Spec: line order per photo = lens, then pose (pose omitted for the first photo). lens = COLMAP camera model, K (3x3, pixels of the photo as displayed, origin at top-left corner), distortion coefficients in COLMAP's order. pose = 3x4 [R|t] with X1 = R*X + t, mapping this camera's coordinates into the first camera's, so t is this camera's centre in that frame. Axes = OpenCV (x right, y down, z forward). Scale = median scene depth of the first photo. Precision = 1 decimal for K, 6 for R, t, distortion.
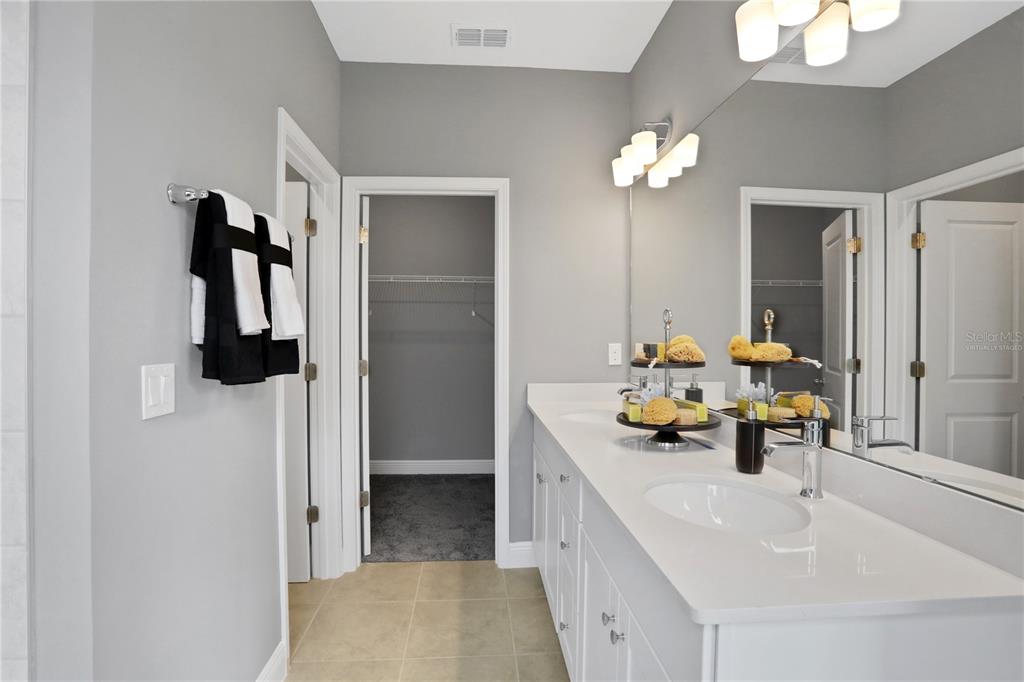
lens RADIAL K [[517.4, 0, 512.0], [0, 517.4, 341.0], [0, 0, 1]] dist [-0.093109, 0.048047]
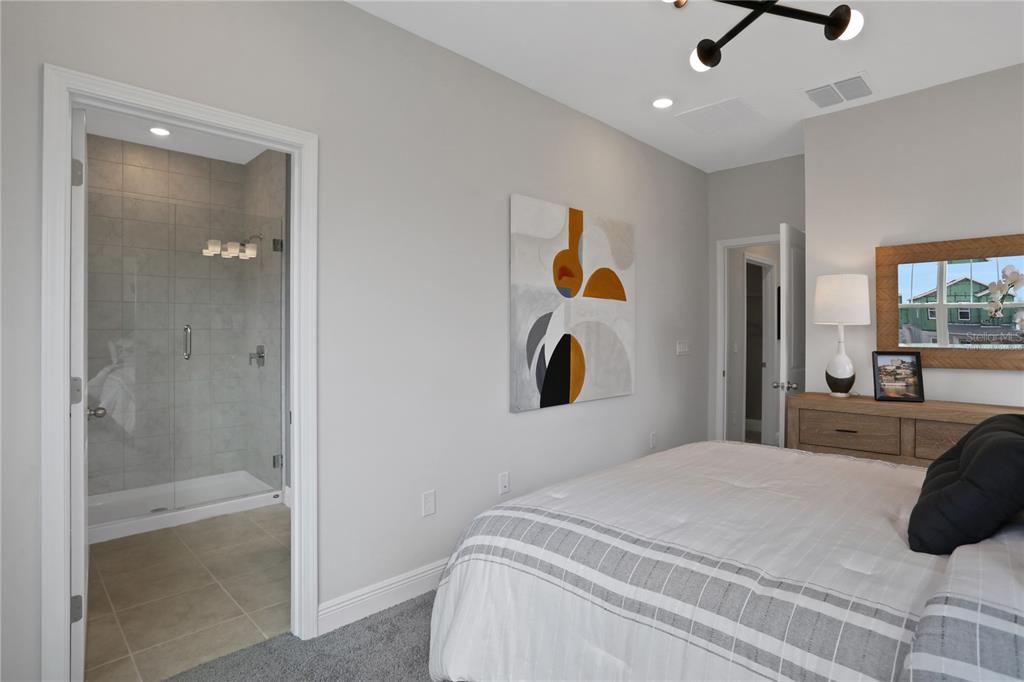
lens RADIAL K [[517.4, 0, 512.0], [0, 517.4, 341.0], [0, 0, 1]] dist [-0.093109, 0.048047]
pose [[0.645870, 0.015613, -0.763288, 0.451013], [-0.009993, 0.999878, 0.011997, 0.000245], [0.763382, -0.000121, 0.645947, 0.040882]]
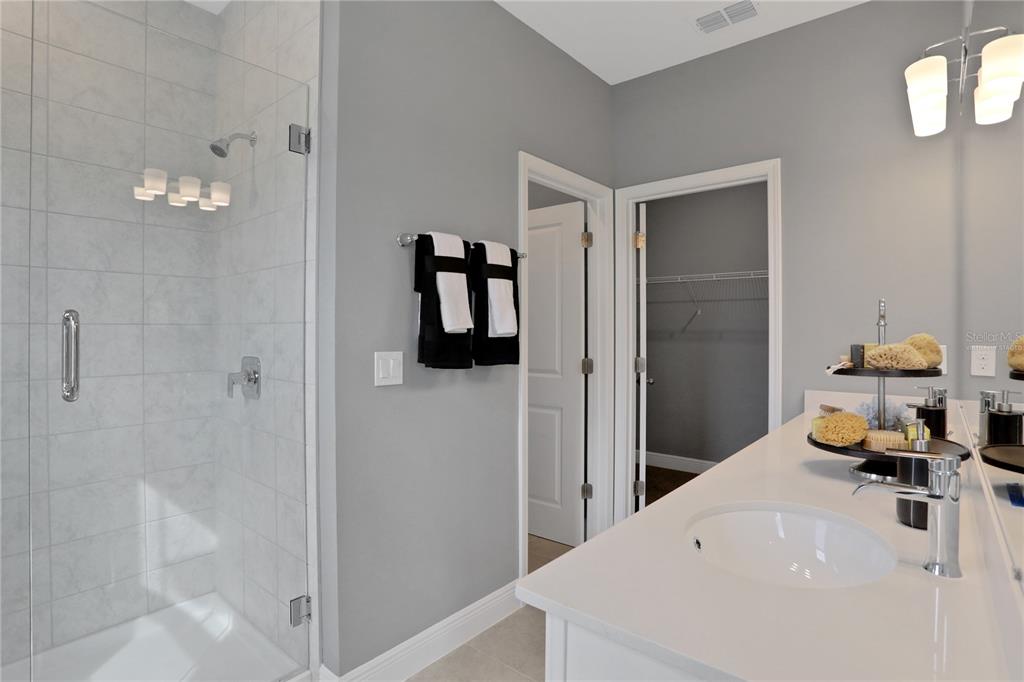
lens RADIAL K [[517.4, 0, 512.0], [0, 517.4, 341.0], [0, 0, 1]] dist [-0.093109, 0.048047]
pose [[0.707590, 0.009777, -0.706555, 0.321684], [-0.009615, 0.999945, 0.004207, 0.001545], [0.706557, 0.003817, 0.707645, 0.063682]]
